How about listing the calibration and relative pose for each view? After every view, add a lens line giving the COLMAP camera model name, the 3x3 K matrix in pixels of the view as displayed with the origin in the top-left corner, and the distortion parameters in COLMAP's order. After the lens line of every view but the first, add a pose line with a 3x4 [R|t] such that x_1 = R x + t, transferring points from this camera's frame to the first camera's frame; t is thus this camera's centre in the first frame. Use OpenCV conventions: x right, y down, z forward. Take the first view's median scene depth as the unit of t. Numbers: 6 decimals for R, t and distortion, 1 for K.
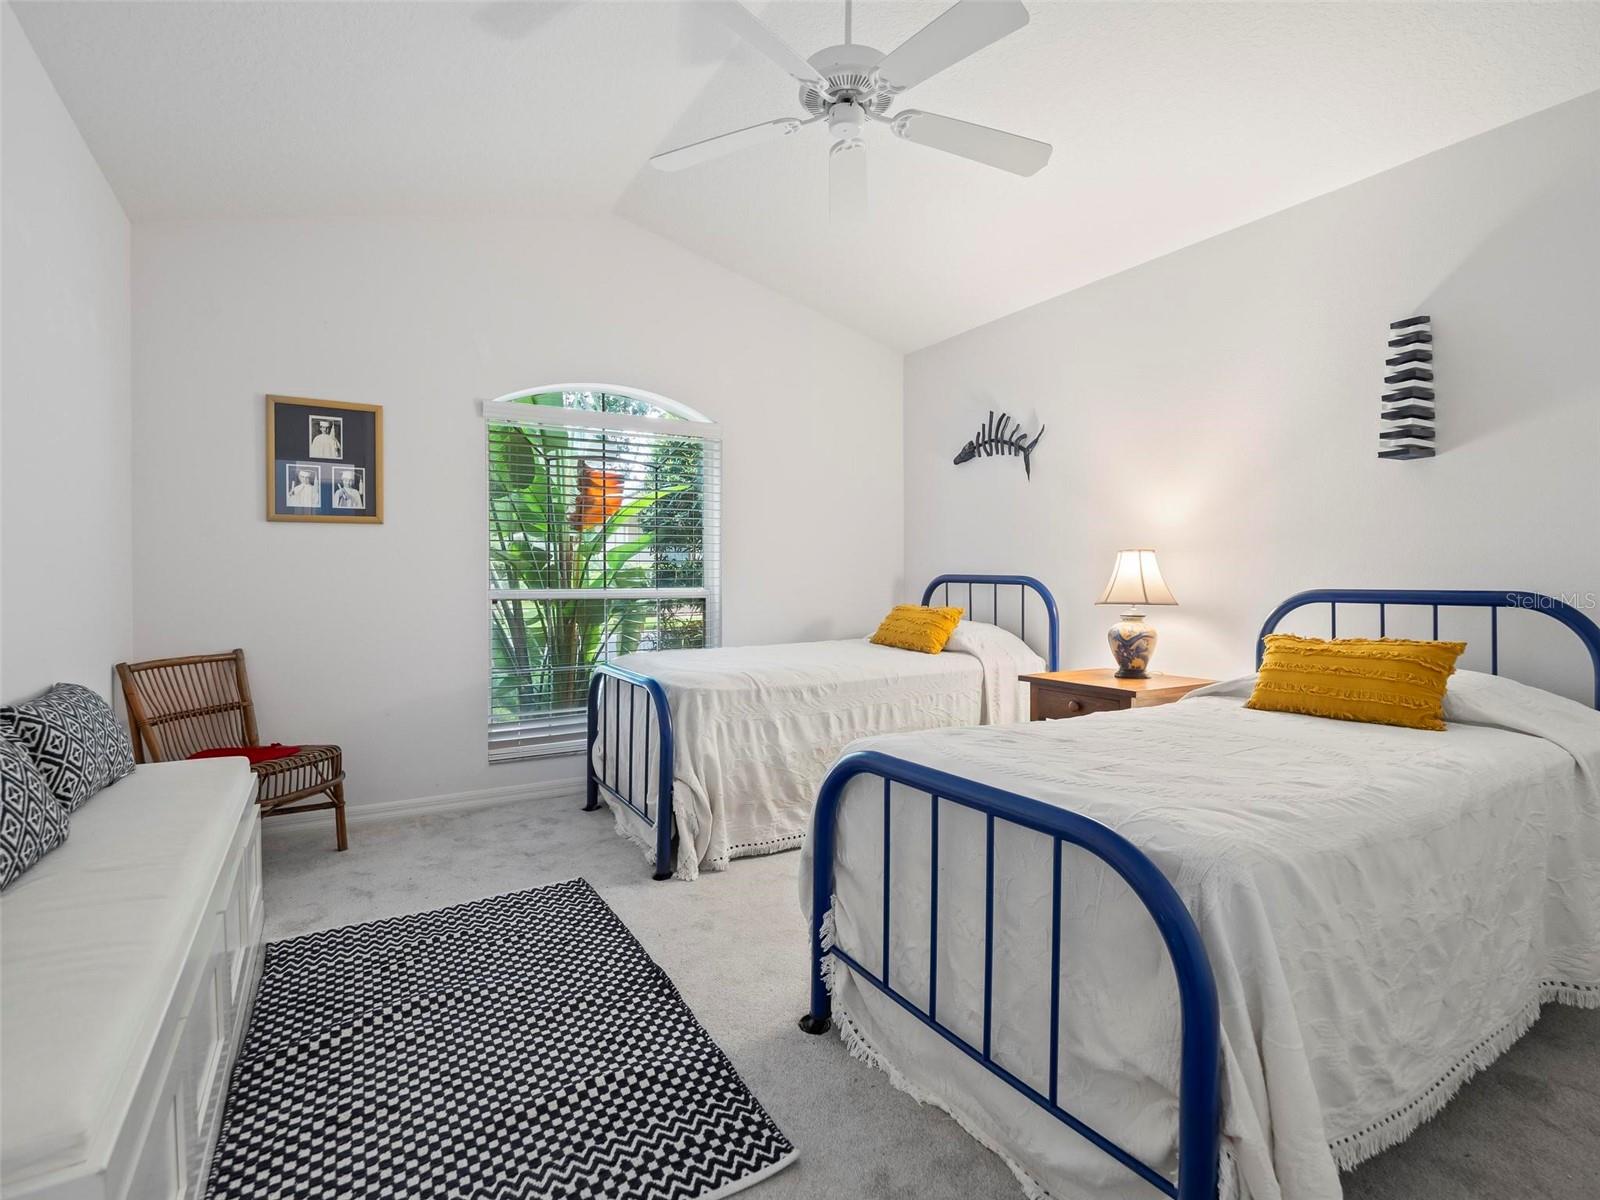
lens RADIAL K [[785.3, 0, 800.0], [0, 785.3, 600.0], [0, 0, 1]] dist [-0.030337, 0.007297]
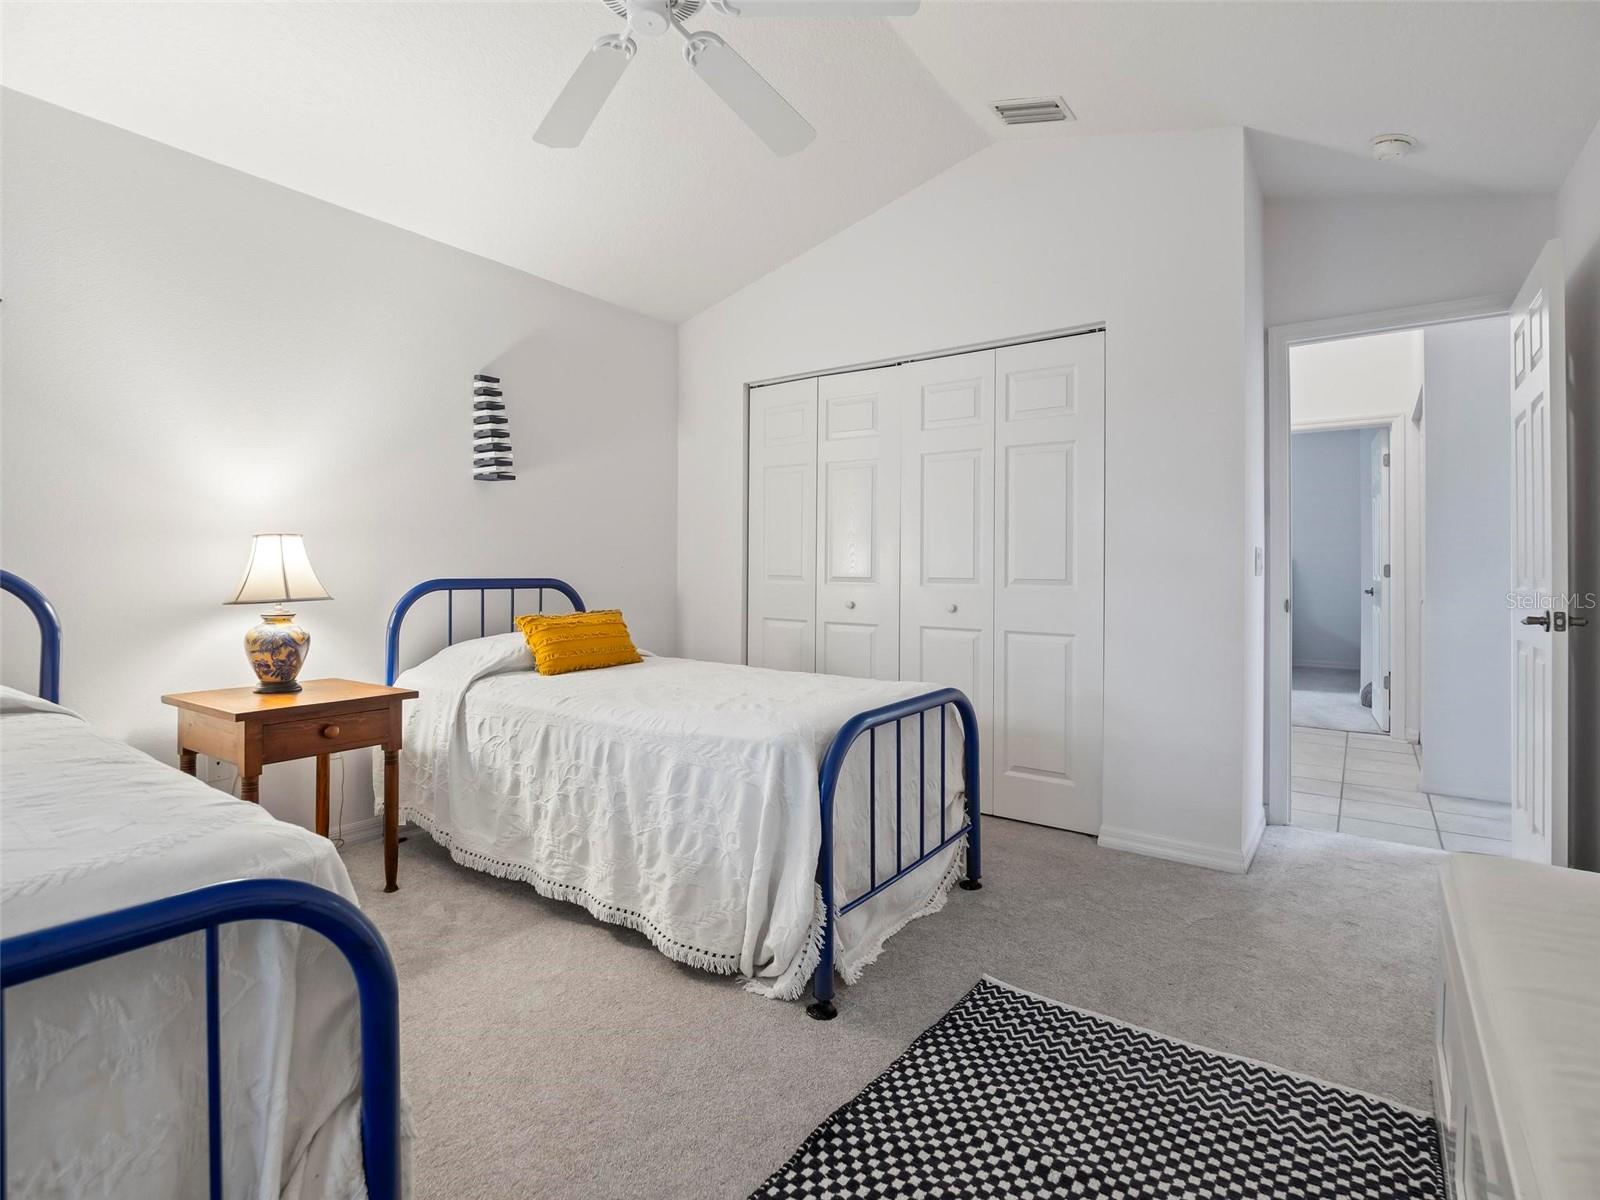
lens RADIAL K [[785.5, 0, 797.2], [0, 785.5, 576.9], [0, 0, 1]] dist [-0.002814, -0.009224]
pose [[-0.390352, -0.010583, 0.920605, -0.676017], [0.020843, 0.999576, 0.020329, -0.032394], [-0.920430, 0.027123, -0.389966, 1.057458]]
